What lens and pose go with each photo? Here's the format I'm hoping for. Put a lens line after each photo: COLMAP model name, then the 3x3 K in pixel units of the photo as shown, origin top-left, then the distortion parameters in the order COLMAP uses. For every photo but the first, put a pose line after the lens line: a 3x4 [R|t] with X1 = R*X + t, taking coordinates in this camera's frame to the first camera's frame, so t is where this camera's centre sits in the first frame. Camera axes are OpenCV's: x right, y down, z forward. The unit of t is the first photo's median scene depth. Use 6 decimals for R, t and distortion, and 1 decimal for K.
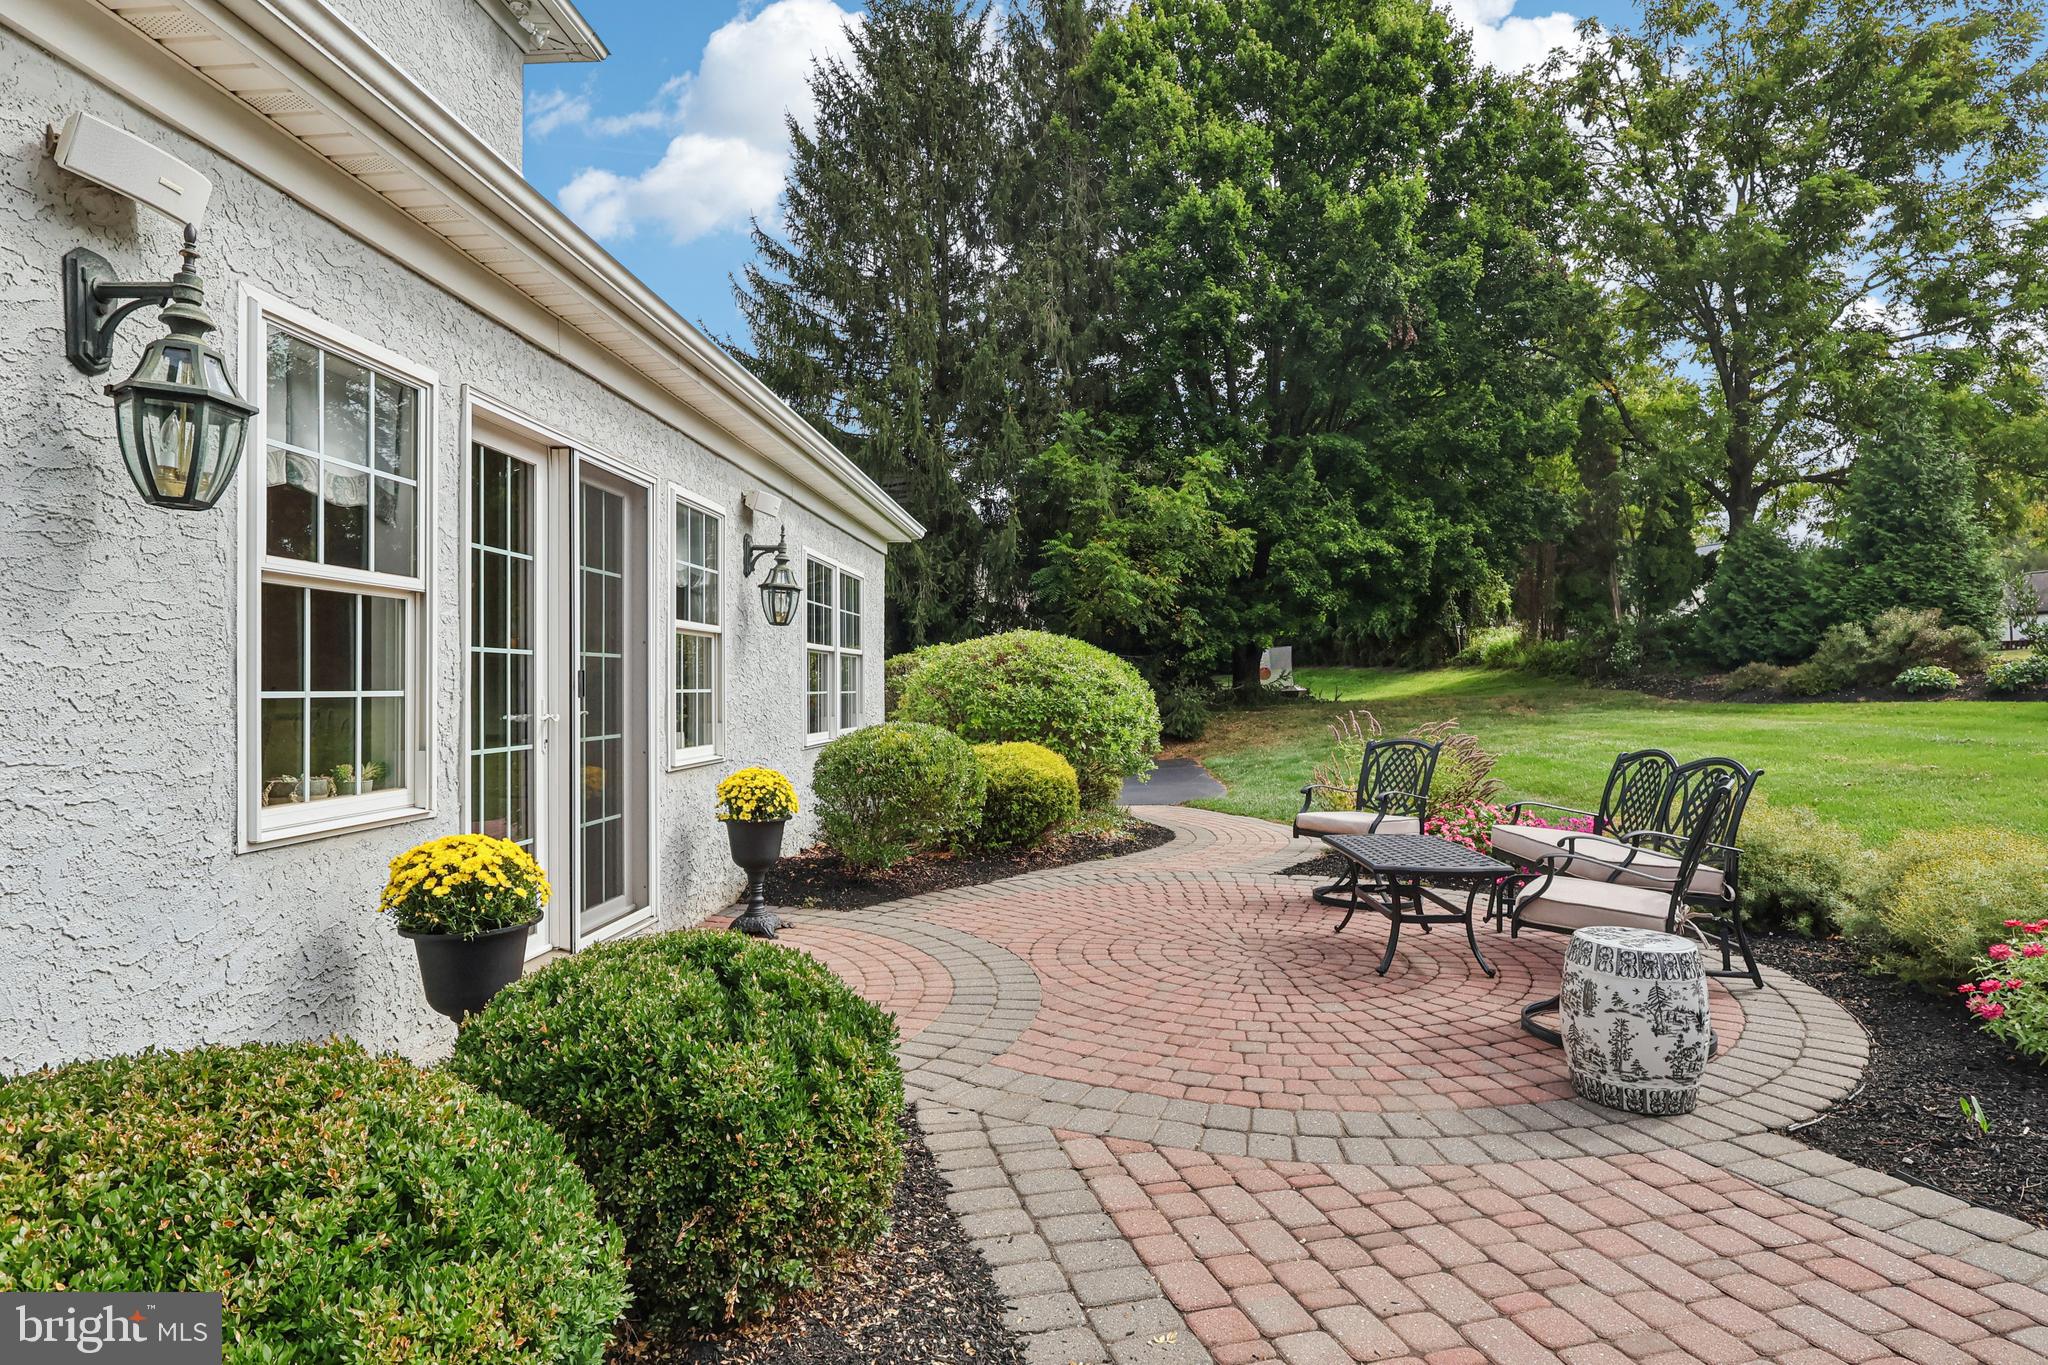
lens RADIAL K [[1109.0, 0, 1023.1], [0, 1109.0, 687.2], [0, 0, 1]] dist [0.001834, 0.000594]
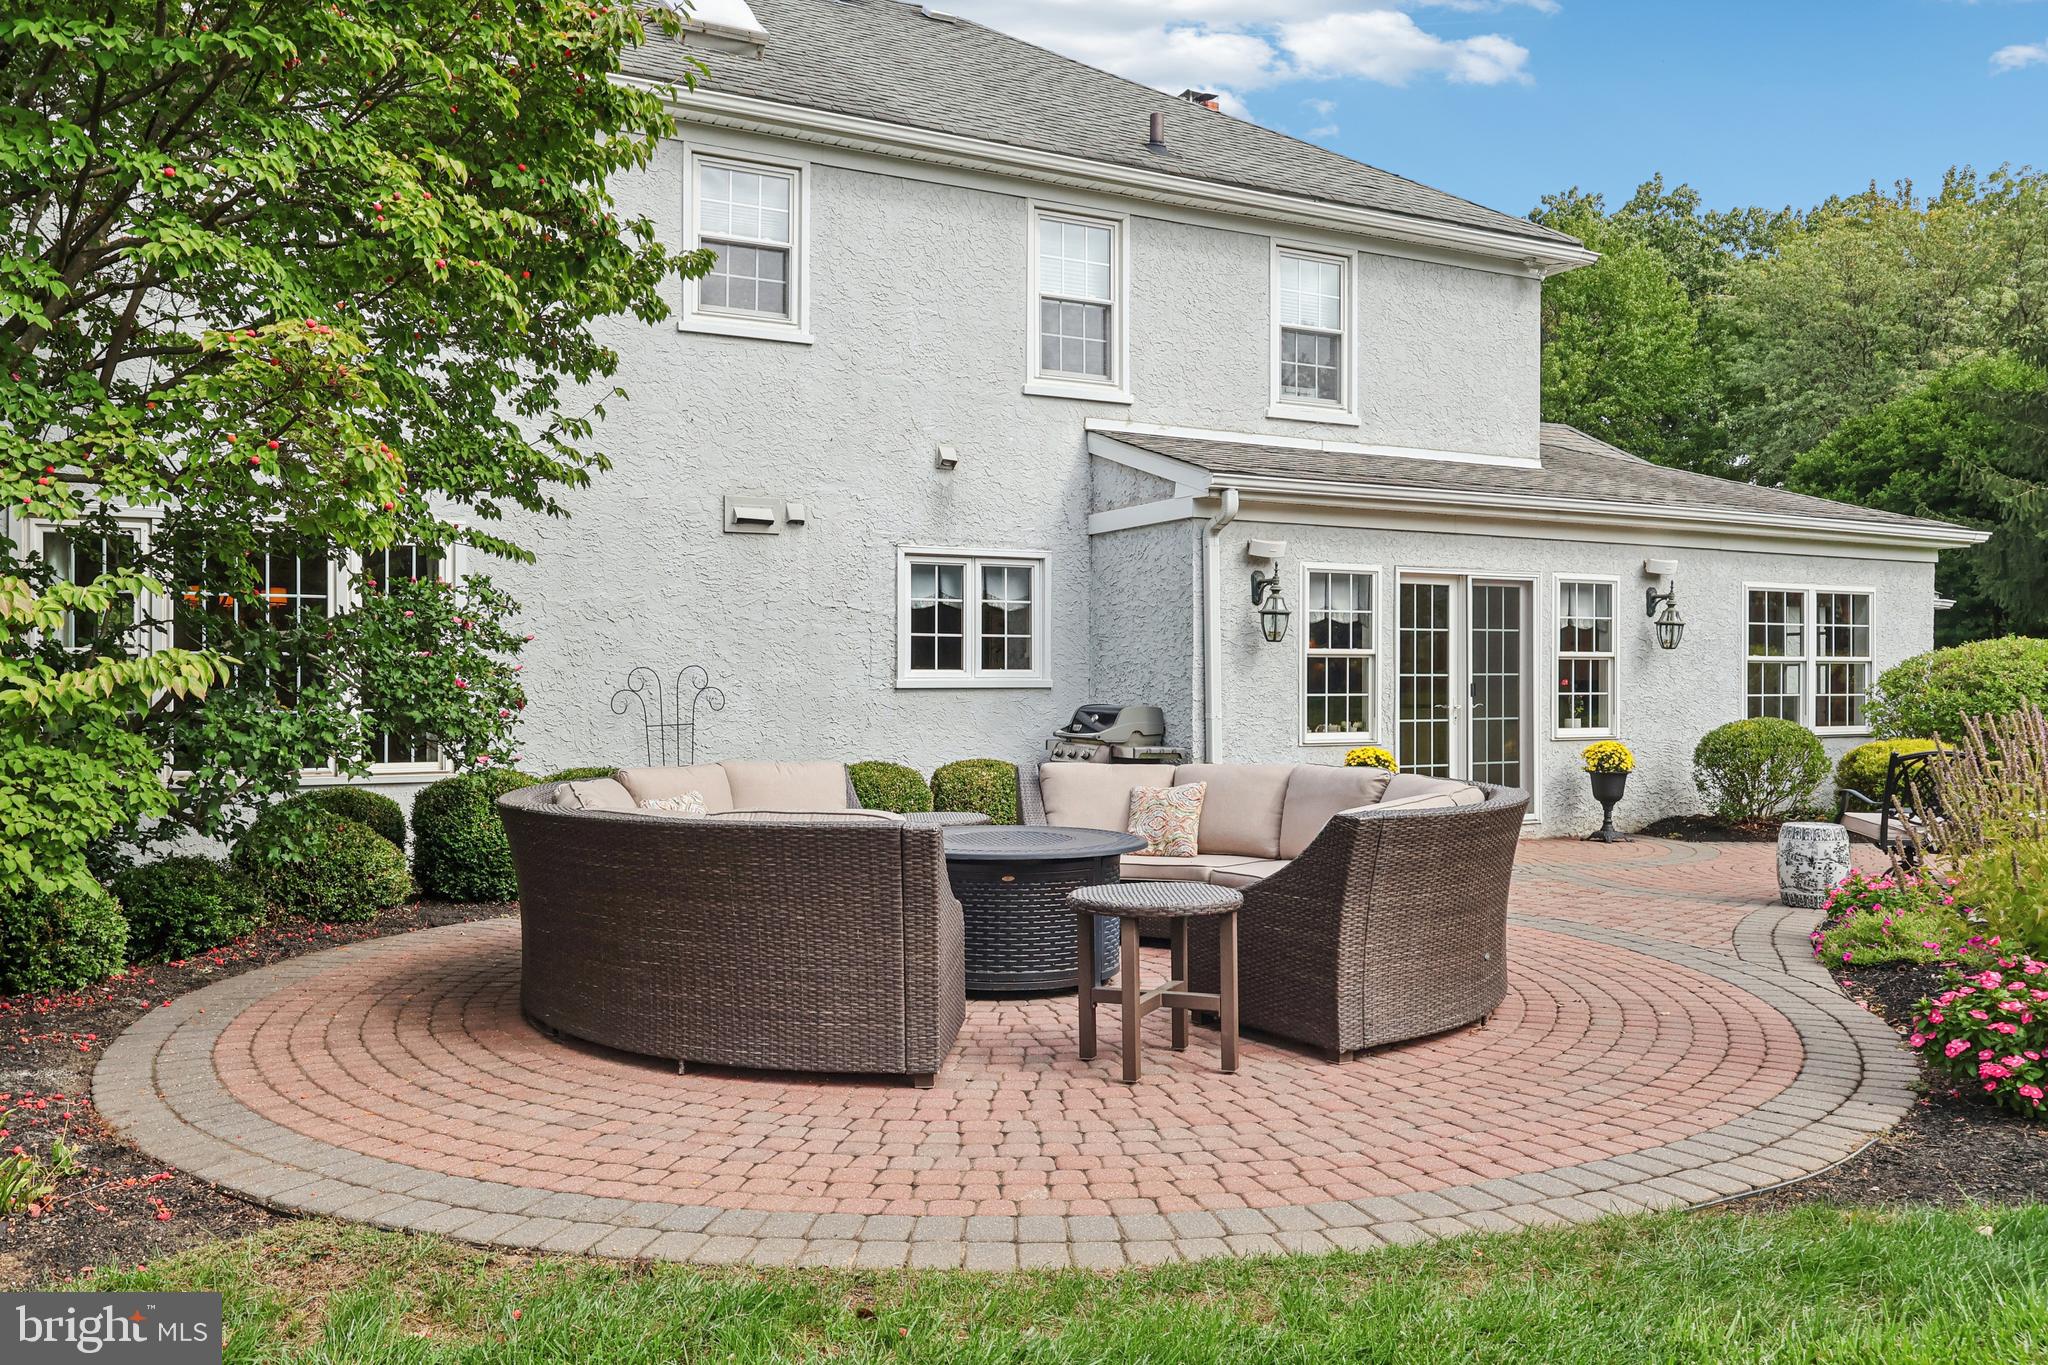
lens RADIAL K [[1624.9, 0, 1023.1], [0, 1624.9, 683.6], [0, 0, 1]] dist [-0.000486, -0.000261]
pose [[0.543351, 0.005042, -0.839491, 2.123002], [-0.003316, 0.999987, 0.003859, -0.029725], [0.839499, 0.000687, 0.543360, -1.674483]]
